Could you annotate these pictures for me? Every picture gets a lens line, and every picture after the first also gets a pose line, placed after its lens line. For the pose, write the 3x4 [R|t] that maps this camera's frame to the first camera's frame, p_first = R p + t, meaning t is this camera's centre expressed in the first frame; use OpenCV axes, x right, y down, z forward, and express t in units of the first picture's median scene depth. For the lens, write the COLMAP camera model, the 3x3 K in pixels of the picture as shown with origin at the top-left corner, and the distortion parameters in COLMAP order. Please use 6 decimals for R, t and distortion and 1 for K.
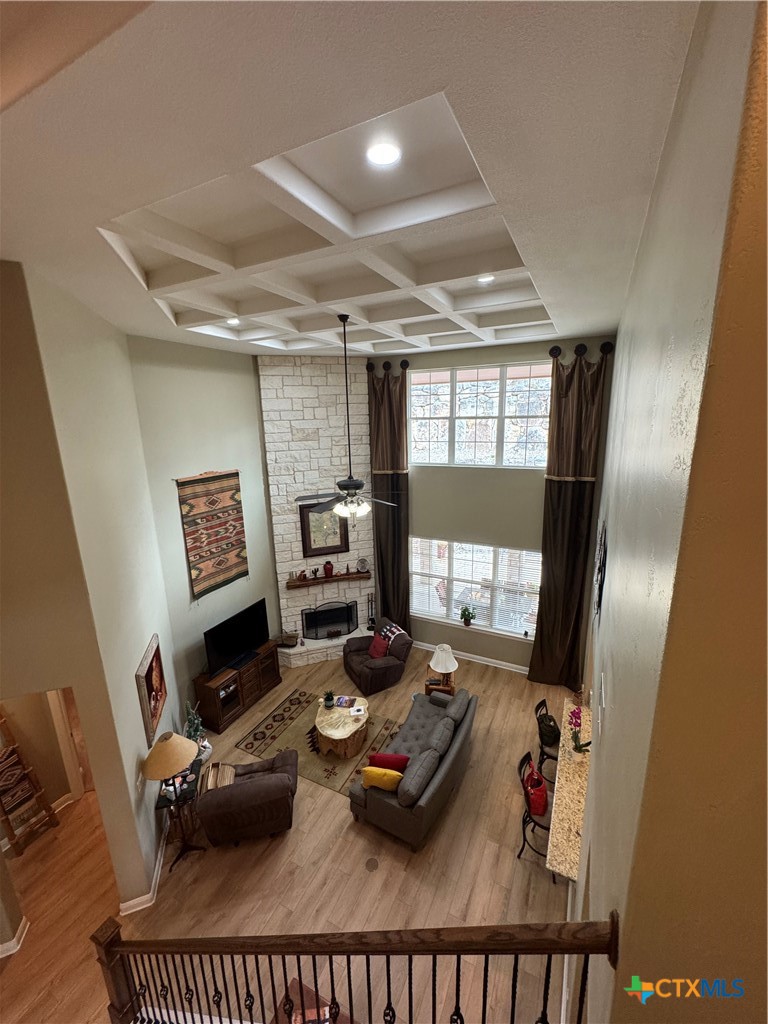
lens RADIAL K [[409.1, 0, 385.8], [0, 409.1, 511.2], [0, 0, 1]] dist [-0.002494, -0.000084]
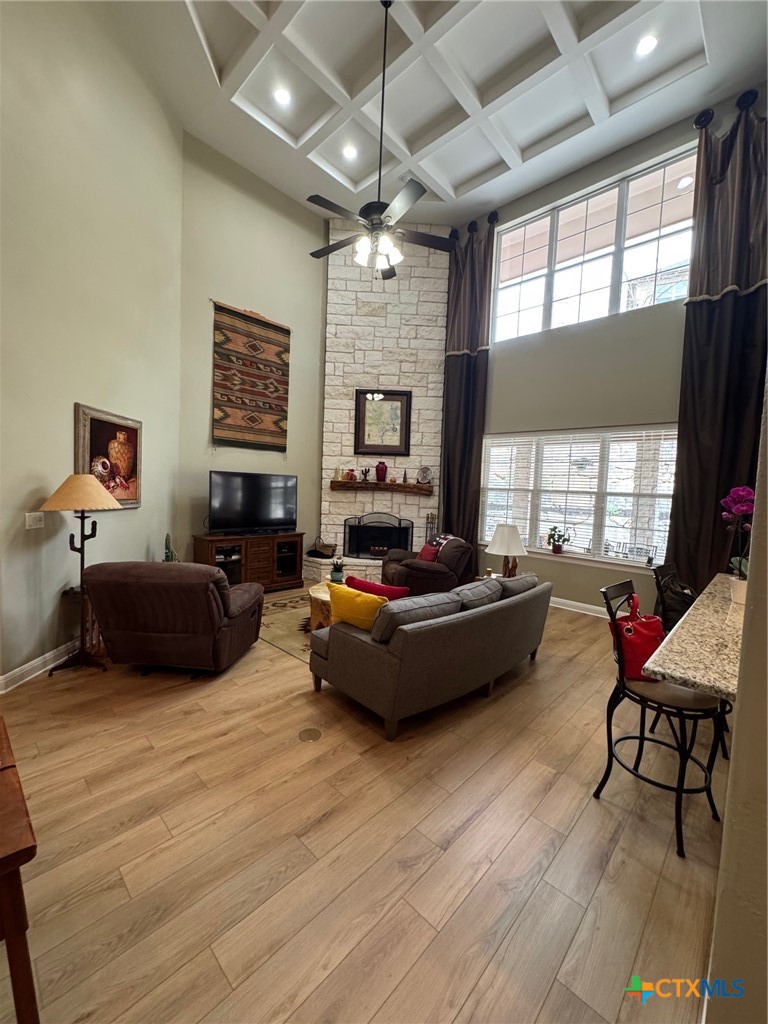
lens RADIAL K [[408.2, 0, 386.6], [0, 408.2, 512.0], [0, 0, 1]] dist [-0.003045, -0.000100]
pose [[0.955441, 0.080236, -0.284069, 0.124021], [-0.126979, 0.980476, -0.150142, 0.386352], [0.266477, 0.179523, 0.946975, 0.265543]]
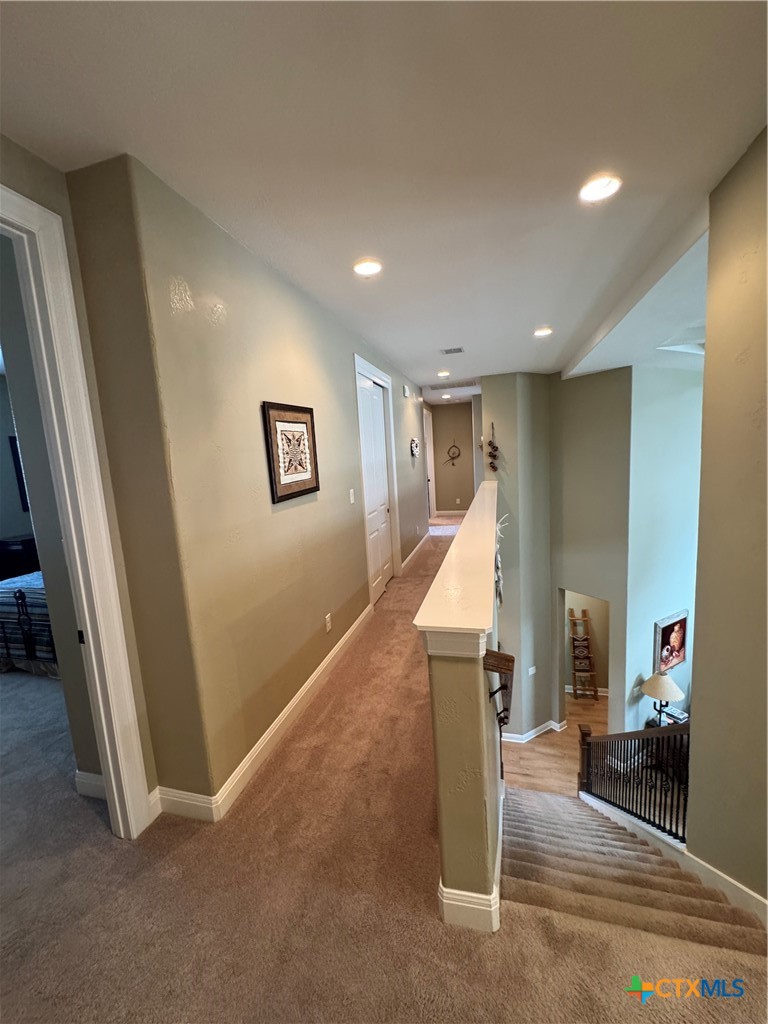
lens RADIAL K [[409.1, 0, 387.6], [0, 409.1, 509.7], [0, 0, 1]] dist [-0.002494, -0.000084]
pose [[0.212067, 0.147647, -0.966037, 0.296885], [-0.162297, 0.980115, 0.114171, 0.003112], [0.963684, 0.132573, 0.231812, -0.162391]]
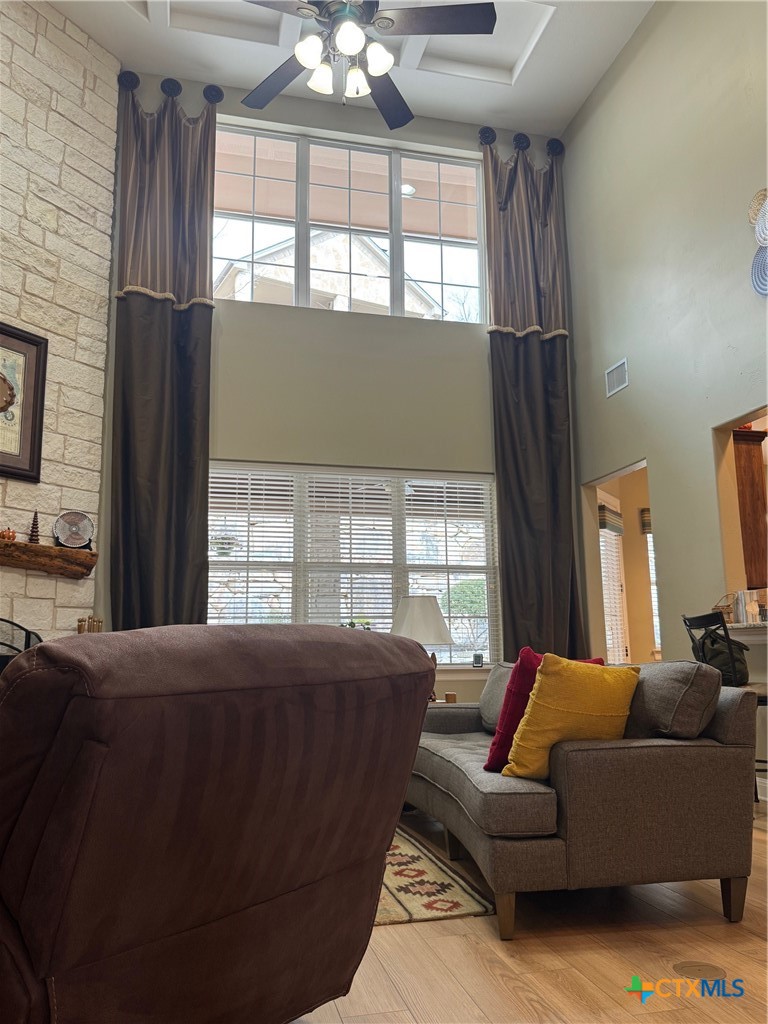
lens RADIAL K [[779.5, 0, 379.5], [0, 779.5, 516.6], [0, 0, 1]] dist [0.005558, -0.001858]
pose [[0.764308, 0.124828, 0.632654, -0.328022], [0.134251, 0.928786, -0.345446, 0.452656], [-0.630722, 0.348961, 0.693121, 0.416105]]
